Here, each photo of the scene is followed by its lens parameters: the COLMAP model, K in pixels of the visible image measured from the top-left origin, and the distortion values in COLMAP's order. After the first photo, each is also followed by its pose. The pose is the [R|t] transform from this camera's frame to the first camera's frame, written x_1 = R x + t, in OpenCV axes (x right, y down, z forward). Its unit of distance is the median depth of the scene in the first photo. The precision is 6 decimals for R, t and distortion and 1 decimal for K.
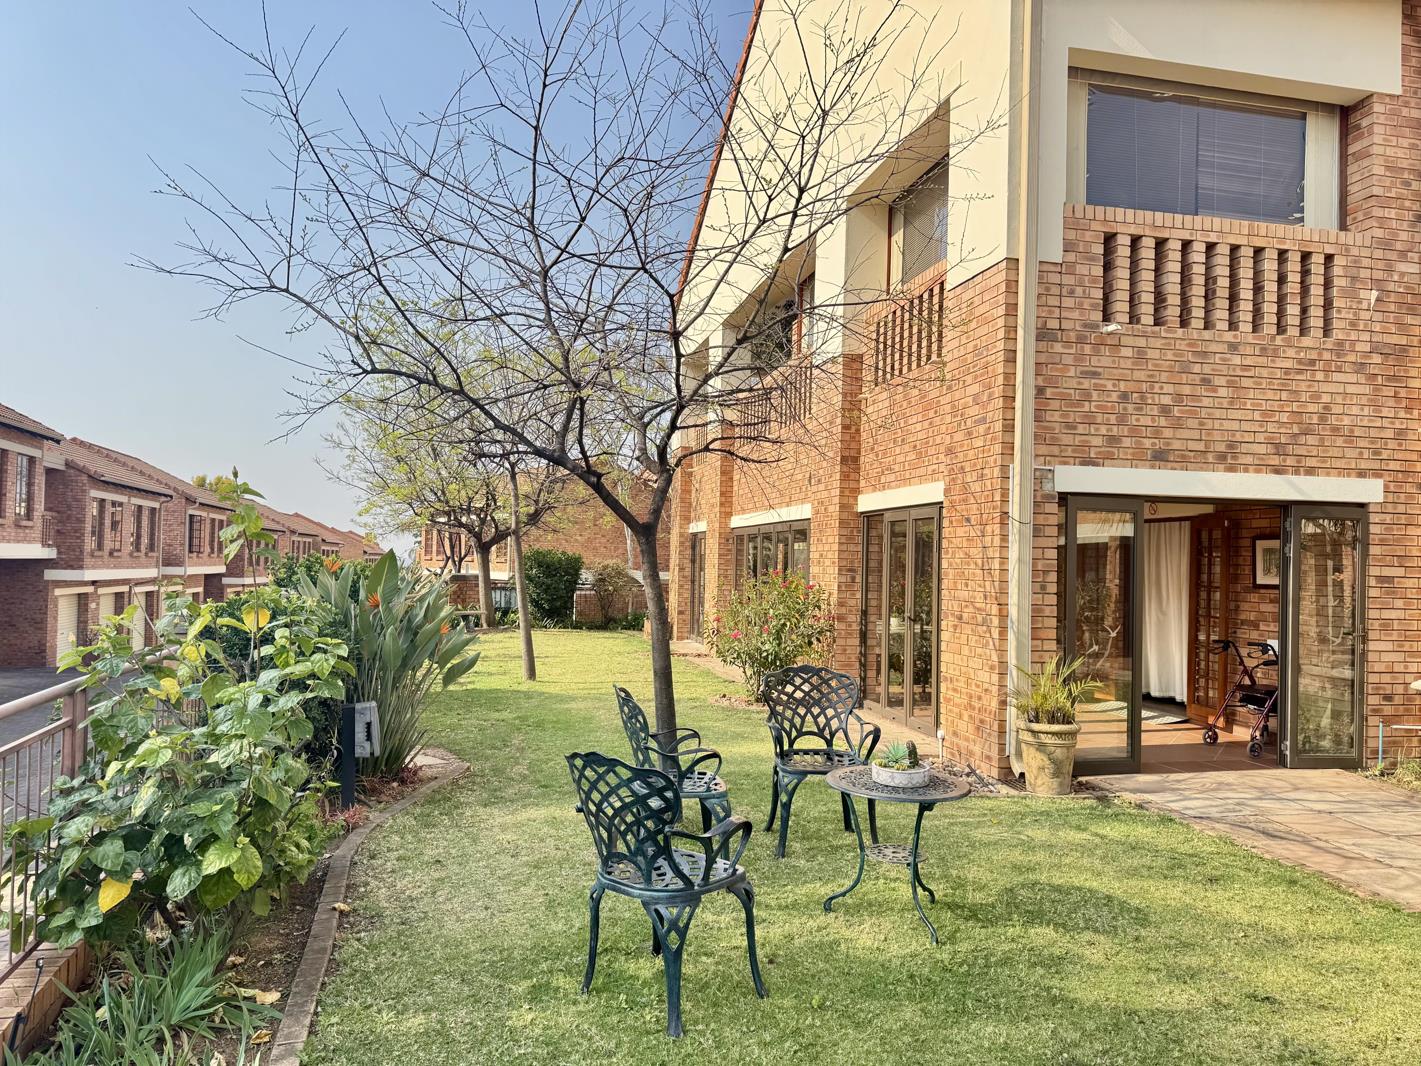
lens RADIAL K [[1006.6, 0, 714.7], [0, 1006.6, 539.5], [0, 0, 1]] dist [0.075231, -0.047806]
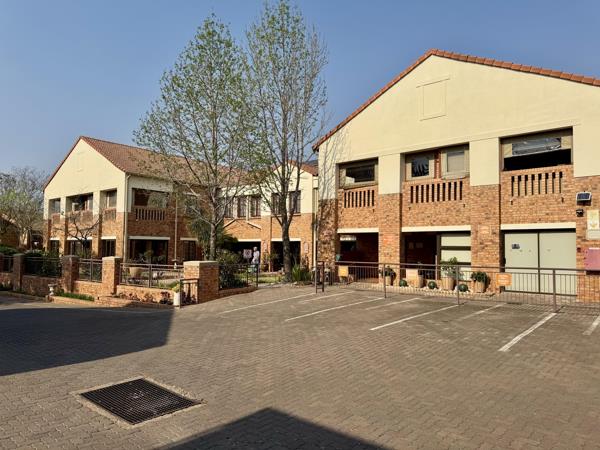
lens RADIAL K [[425.0, 0, 302.5], [0, 425.0, 229.2], [0, 0, 1]] dist [0.075231, -0.047806]
pose [[0.810945, 0.013246, 0.584973, -0.569547], [-0.006842, 0.999890, -0.013156, -0.088305], [-0.585083, 0.006667, 0.810946, -2.640362]]
